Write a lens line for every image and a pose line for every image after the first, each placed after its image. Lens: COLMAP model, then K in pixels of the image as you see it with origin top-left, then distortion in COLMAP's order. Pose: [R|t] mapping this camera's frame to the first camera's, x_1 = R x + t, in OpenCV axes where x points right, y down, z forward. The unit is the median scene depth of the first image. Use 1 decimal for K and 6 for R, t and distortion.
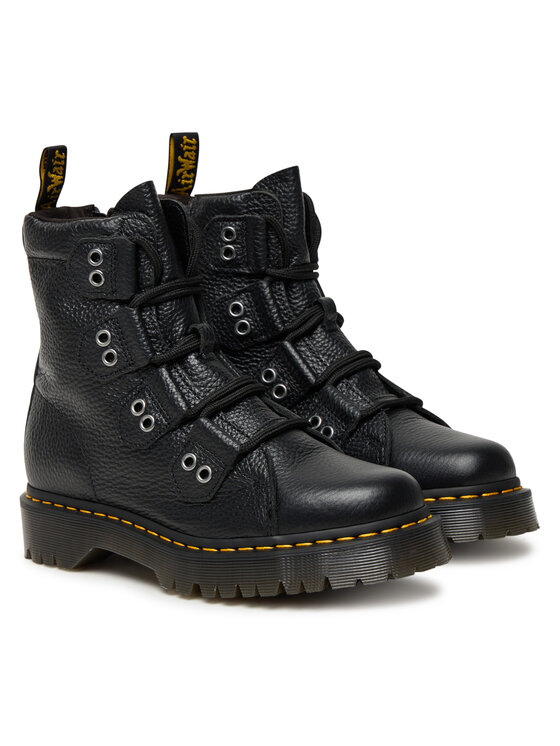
lens RADIAL K [[1903.0, 0, 280.0], [0, 1903.0, 373.0], [0, 0, 1]] dist [0.013266, 0.023439]
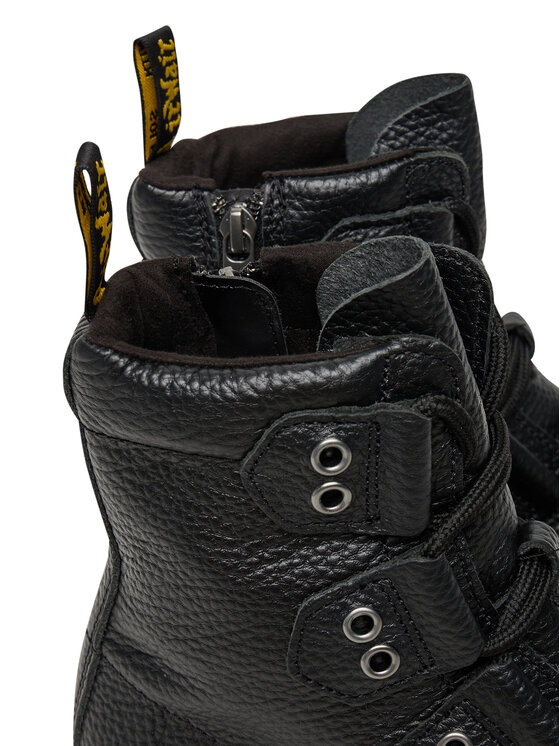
lens RADIAL K [[1463.4, 0, 280.0], [0, 1463.4, 373.0], [0, 0, 1]] dist [0.008920, -0.066115]
pose [[0.928046, -0.206002, 0.310313, -0.192380], [0.131066, 0.960463, 0.245628, -0.150701], [-0.348644, -0.187282, 0.918353, 0.675306]]
